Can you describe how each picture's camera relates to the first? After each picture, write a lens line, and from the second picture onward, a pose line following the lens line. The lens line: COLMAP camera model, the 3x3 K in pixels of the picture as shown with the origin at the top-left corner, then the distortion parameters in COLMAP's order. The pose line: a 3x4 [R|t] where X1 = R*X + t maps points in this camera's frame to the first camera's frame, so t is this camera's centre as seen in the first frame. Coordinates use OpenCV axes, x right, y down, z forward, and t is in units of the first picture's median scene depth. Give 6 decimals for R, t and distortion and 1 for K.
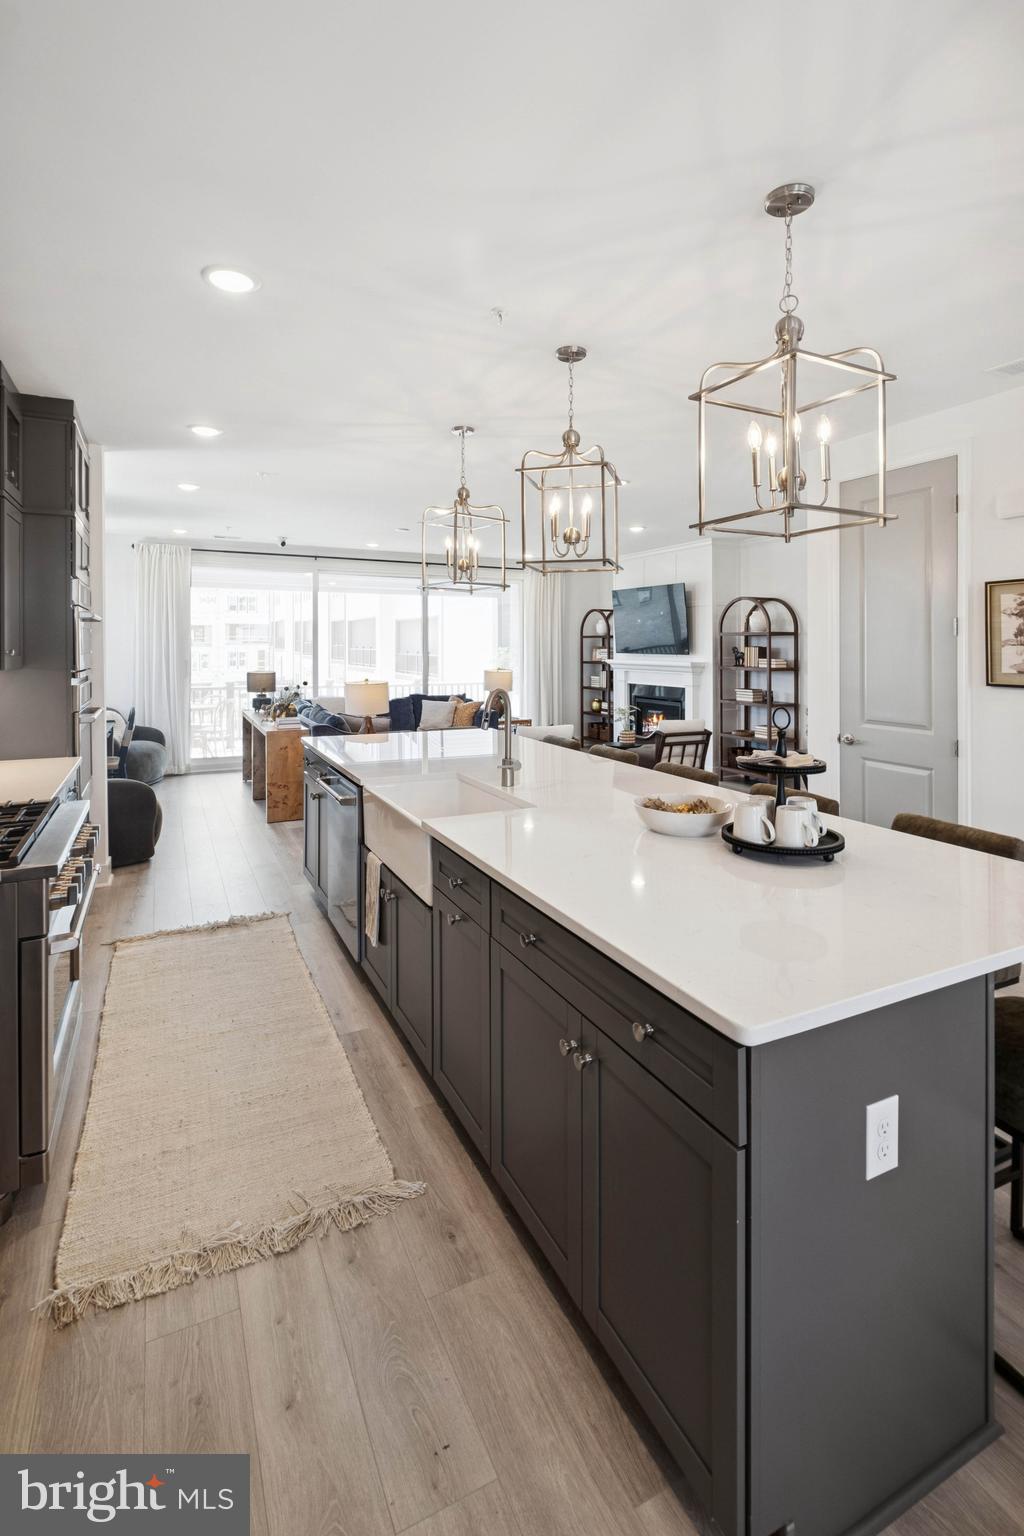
lens RADIAL K [[724.1, 0, 512.2], [0, 724.1, 651.1], [0, 0, 1]] dist [0.003311, -0.003765]
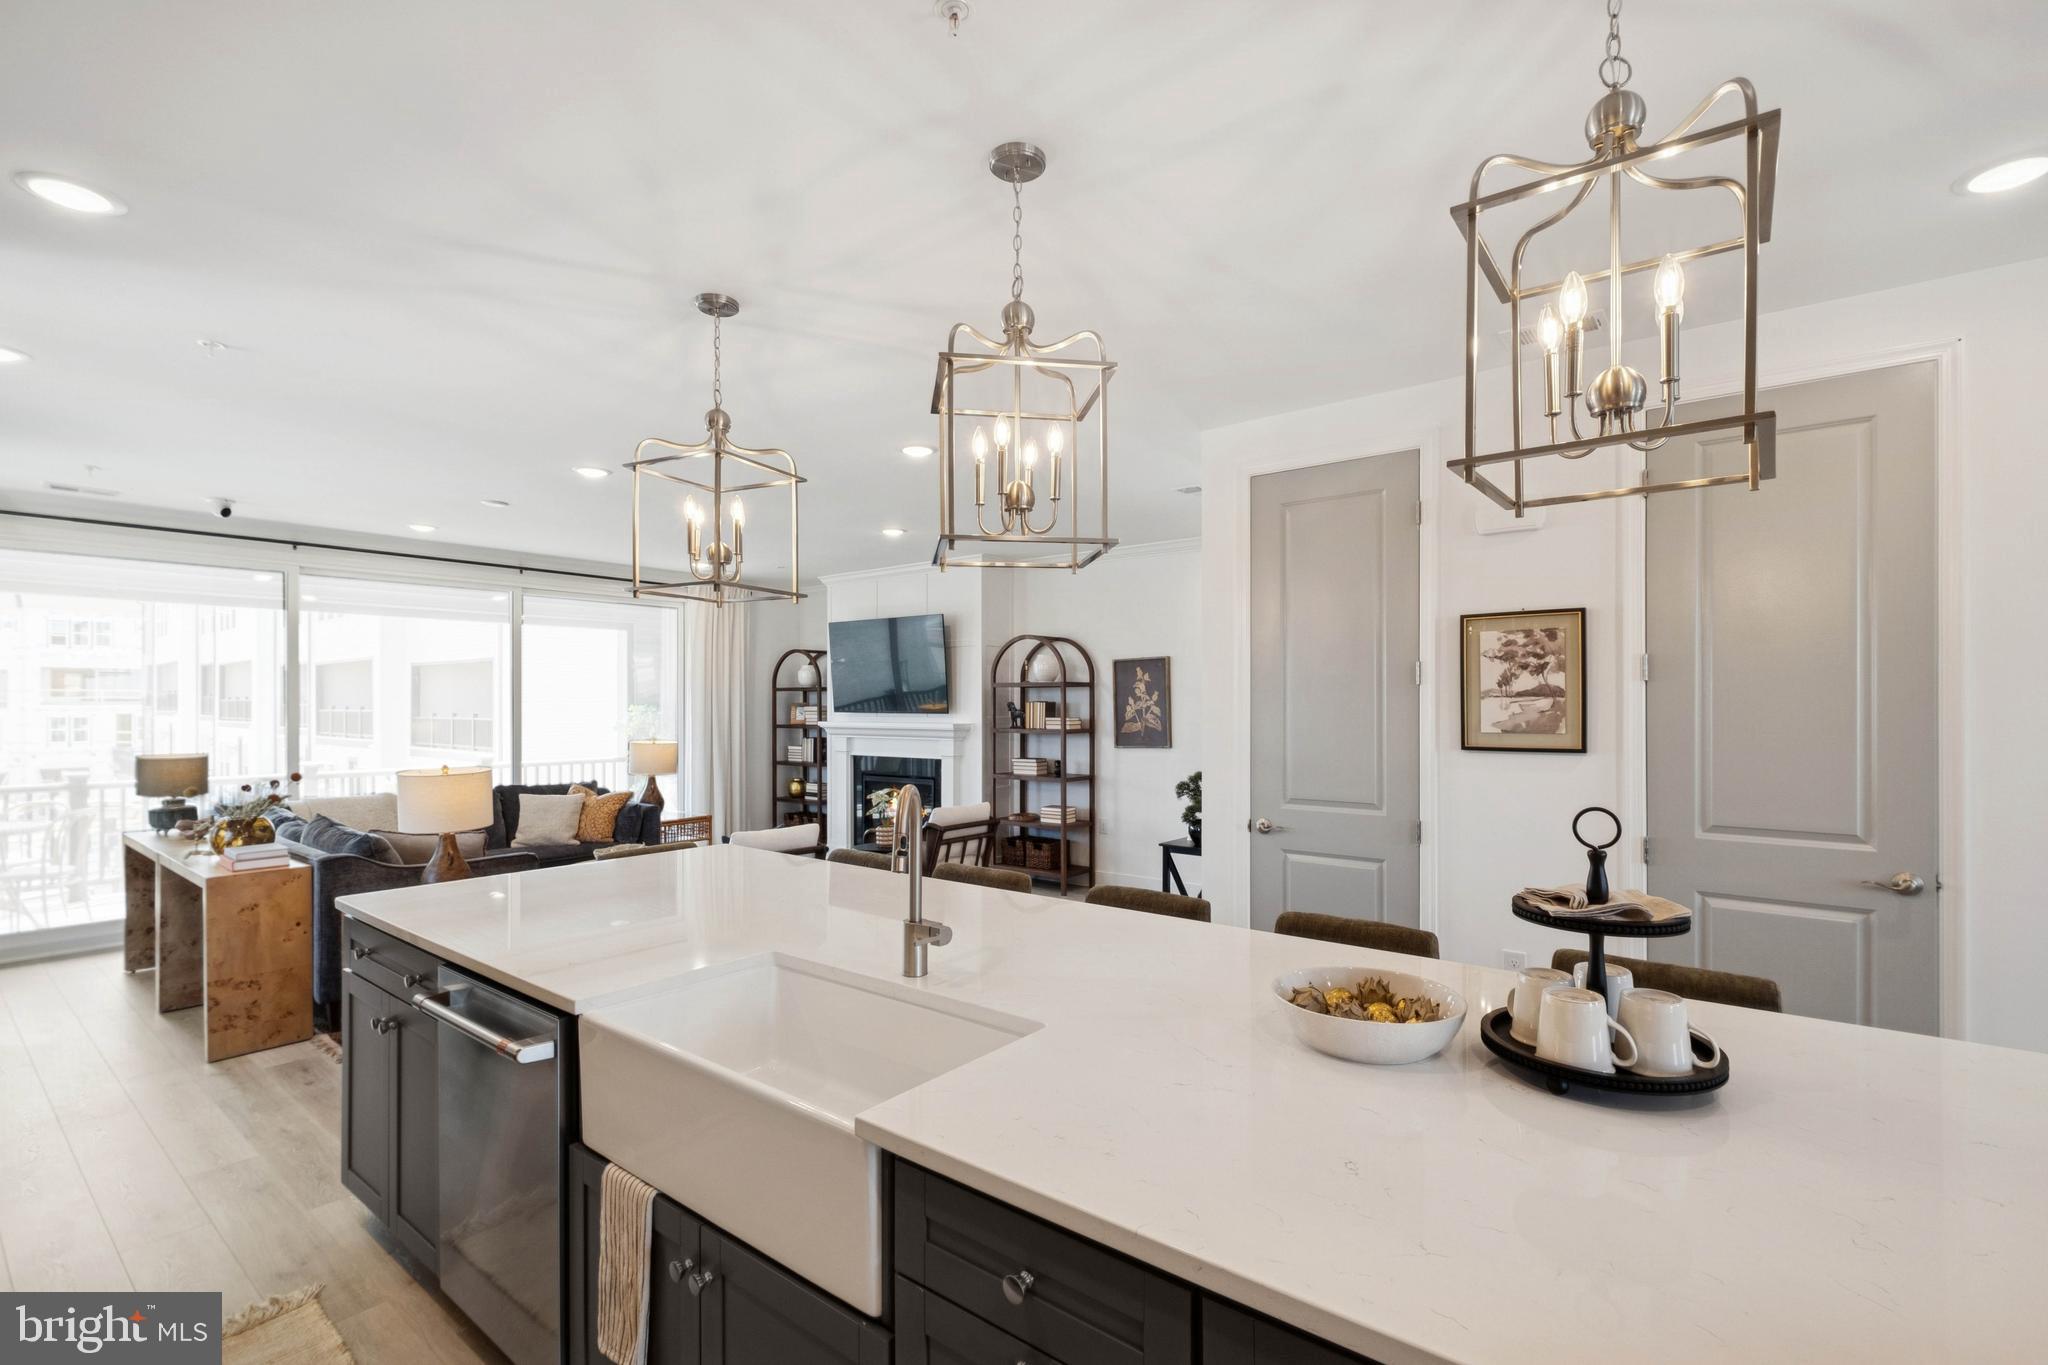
lens RADIAL K [[911.6, 0, 1044.1], [0, 911.6, 696.2], [0, 0, 1]] dist [0.004095, -0.004717]
pose [[0.896556, -0.002626, 0.442922, -0.128199], [0.008809, 0.999890, -0.011902, -0.000746], [-0.442842, 0.014573, 0.896481, 0.236728]]
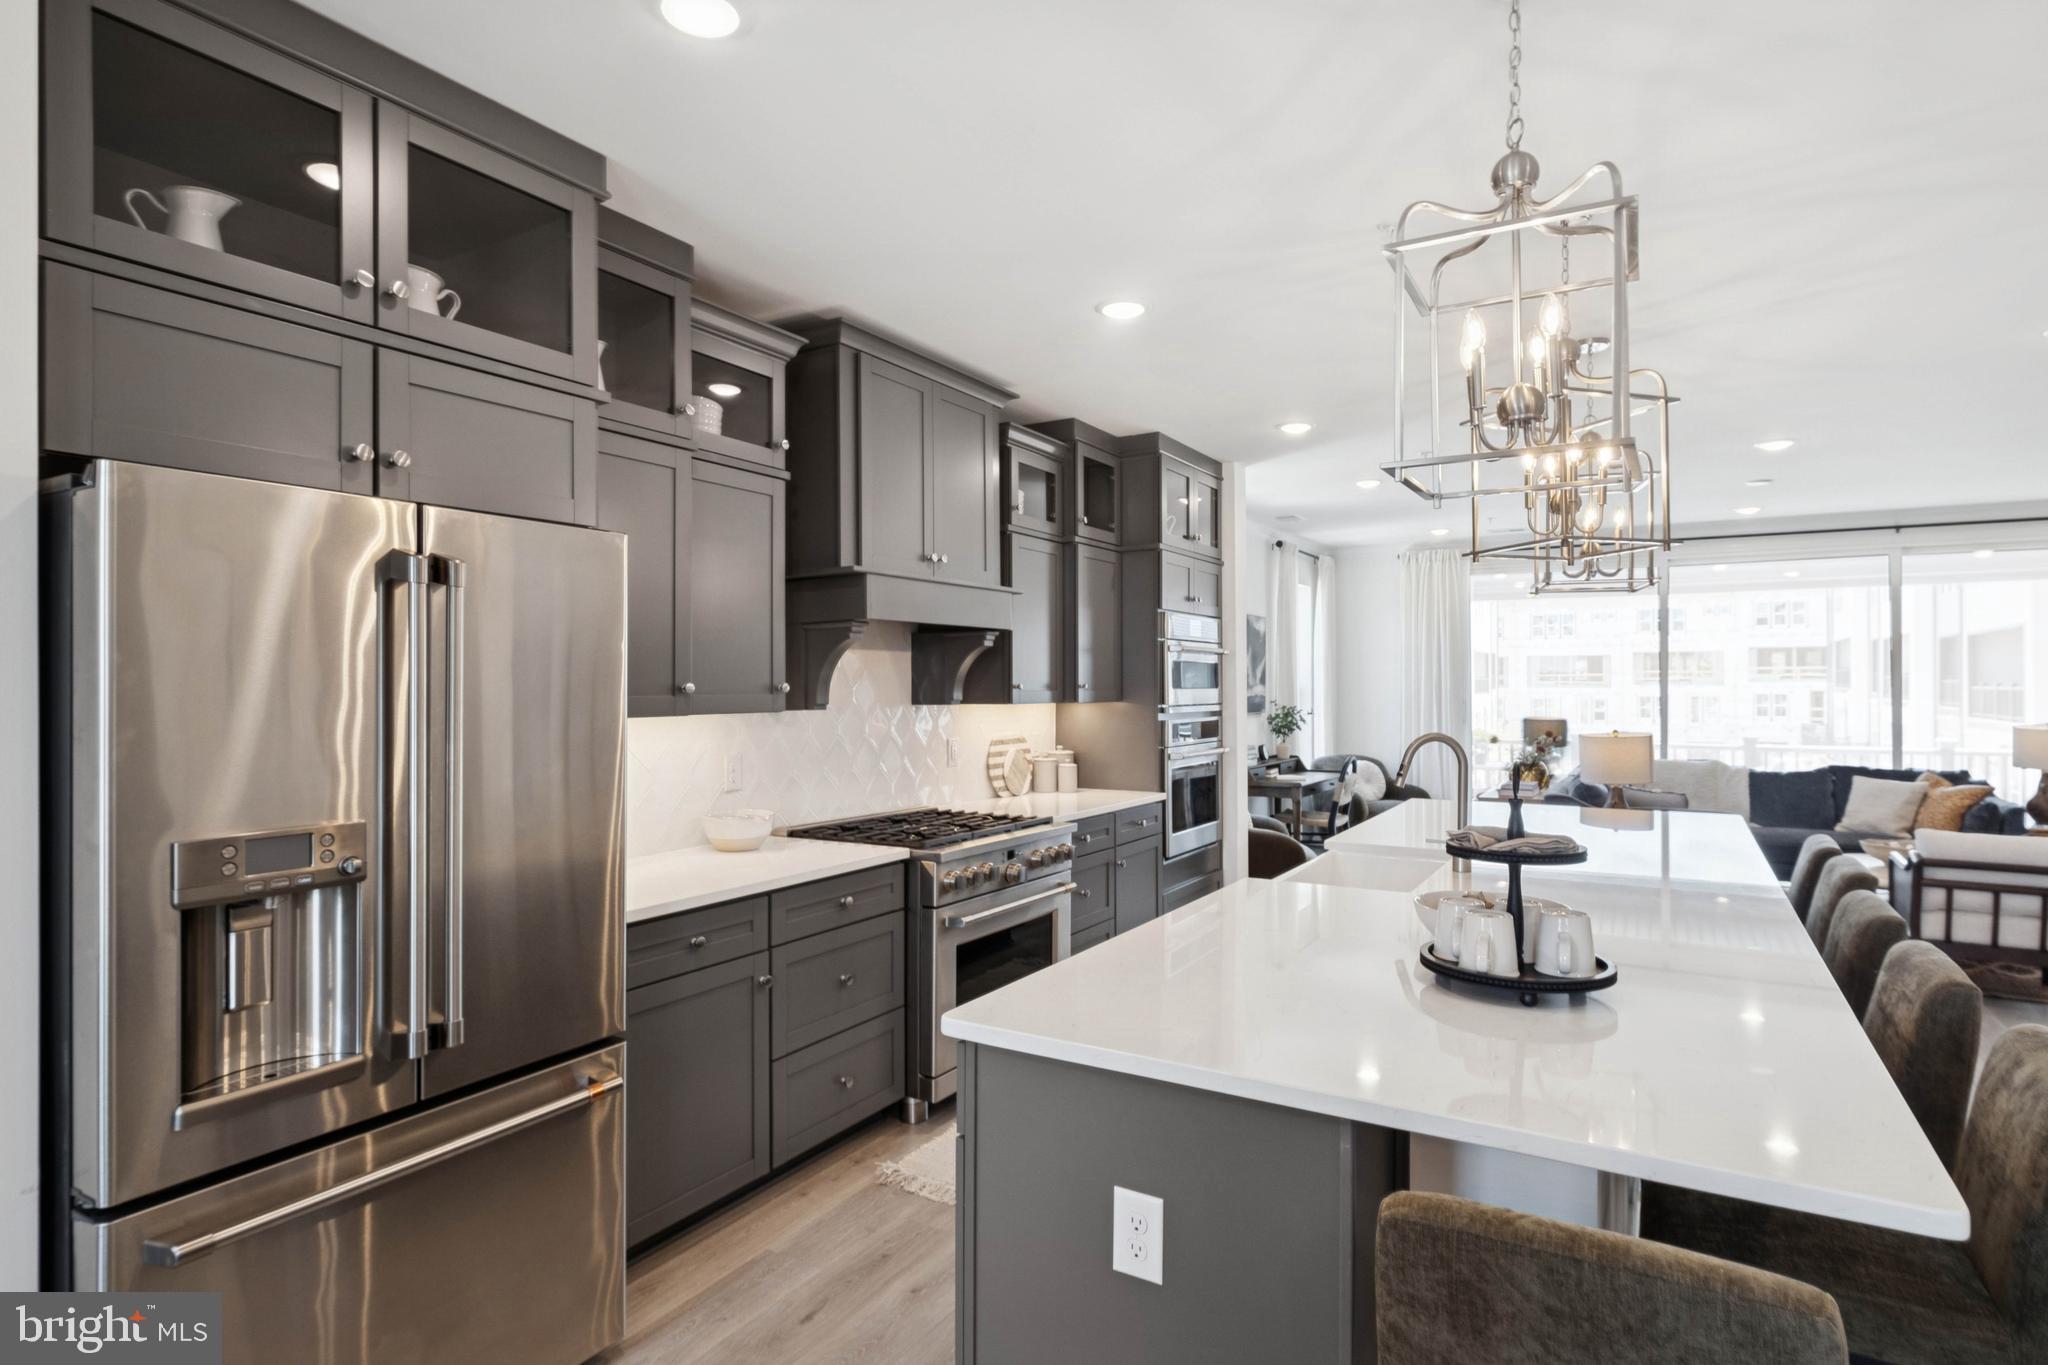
lens RADIAL K [[1054.7, 0, 1048.2], [0, 1054.7, 692.2], [0, 0, 1]] dist [0.002063, 0.000141]
pose [[0.559815, 0.000819, -0.828617, 0.372797], [-0.000917, 1.000000, 0.000369, 0.006387], [0.828617, 0.000553, 0.559816, 0.052196]]
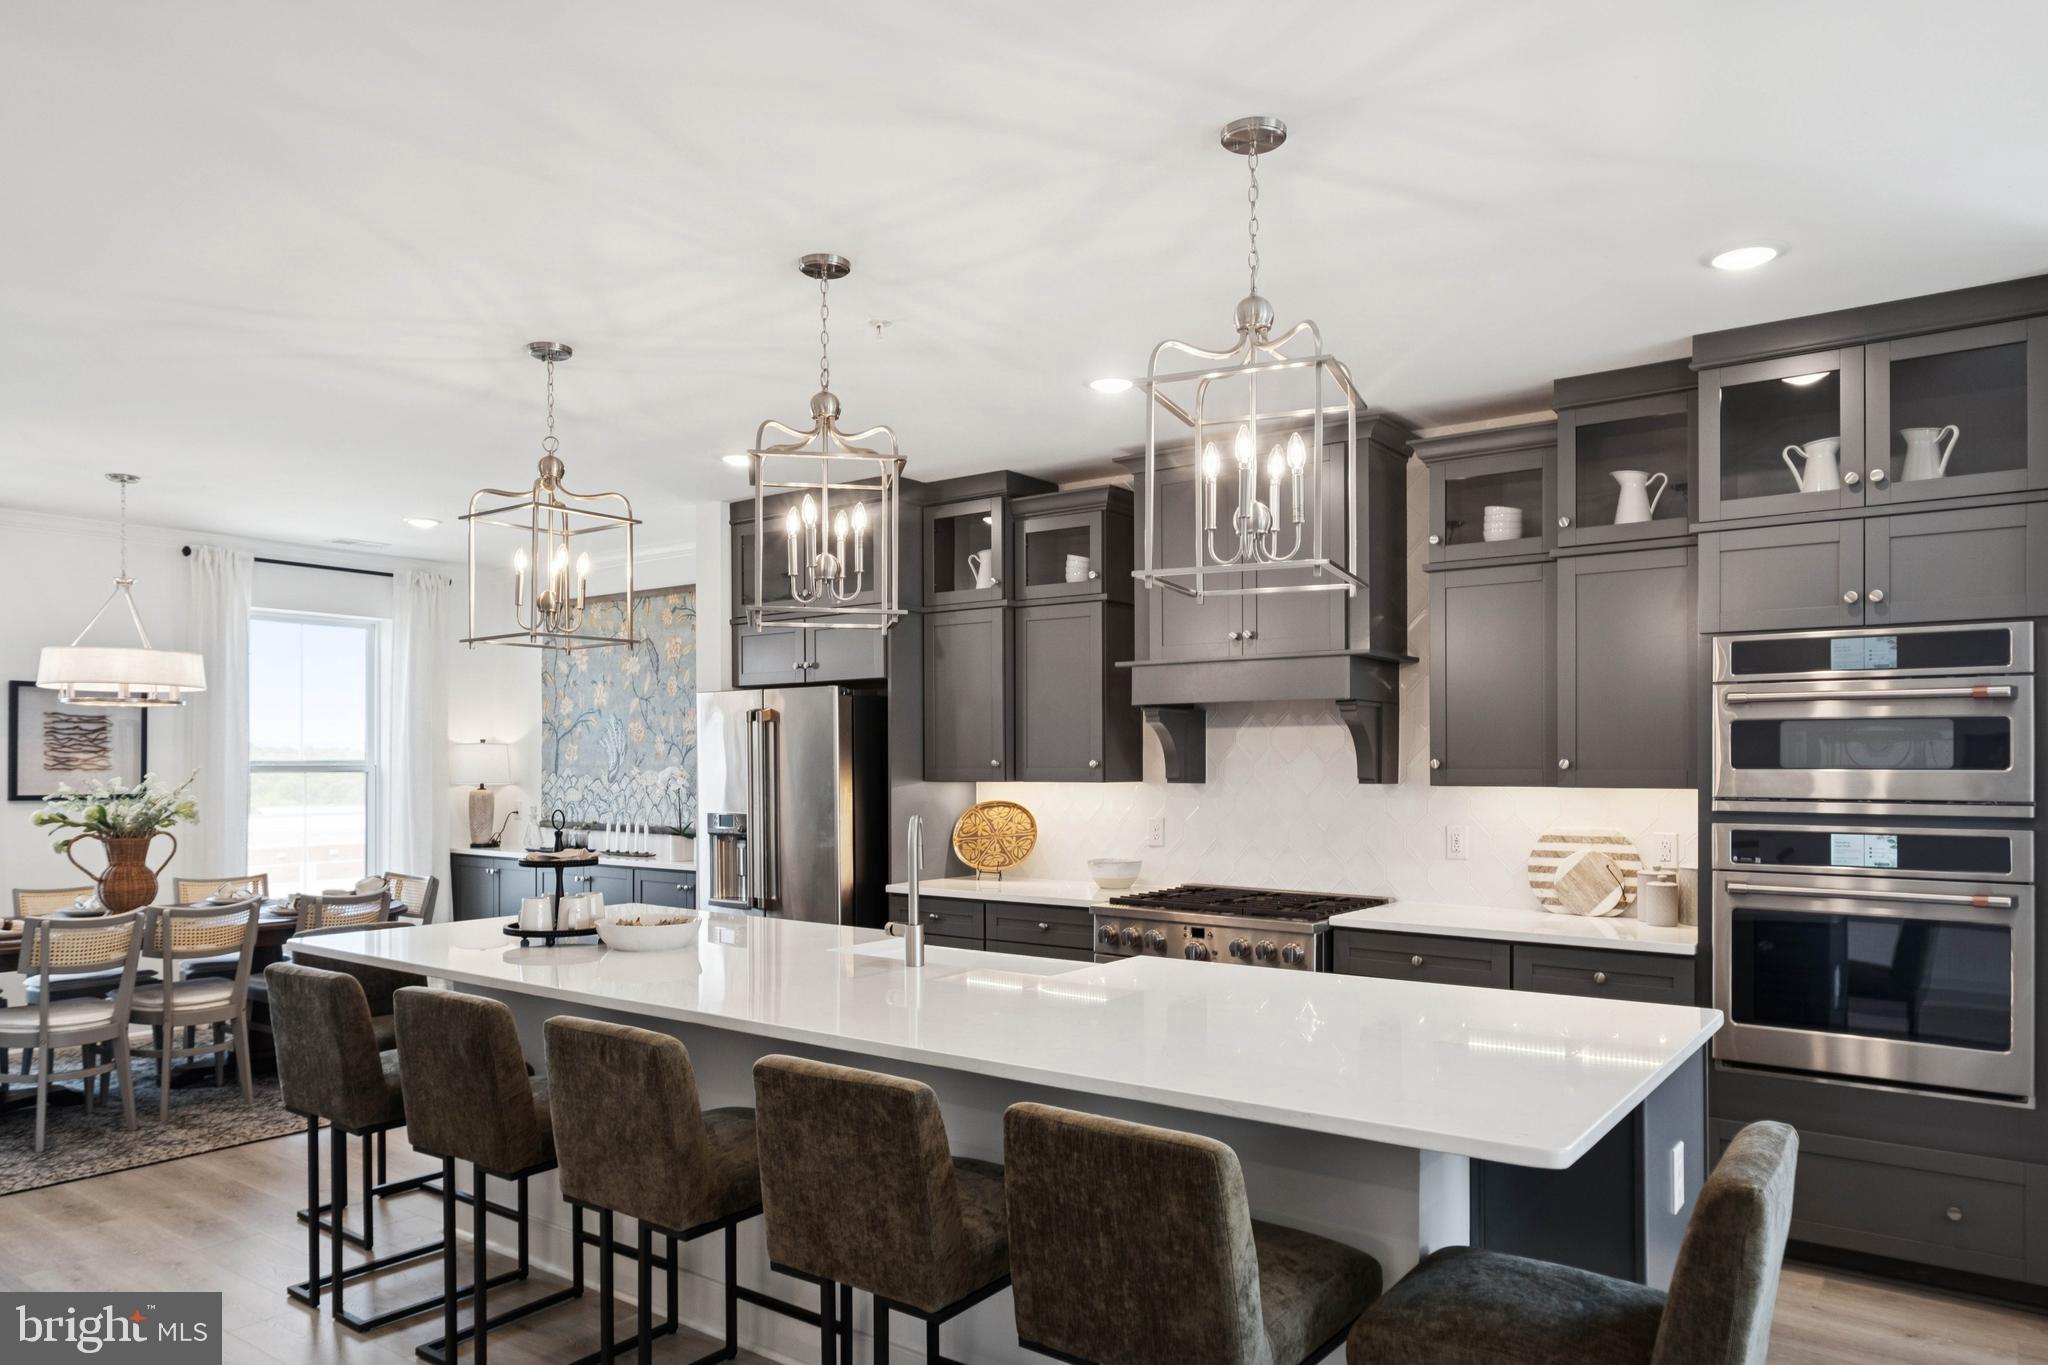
lens RADIAL K [[1318.8, 0, 1036.8], [0, 1318.8, 780.0], [0, 0, 1]] dist [-0.003221, -0.000291]
pose [[-0.877660, 0.002154, -0.479278, 0.281426], [-0.006964, 0.999827, 0.017246, -0.000954], [0.479233, 0.018474, -0.877493, 1.251107]]
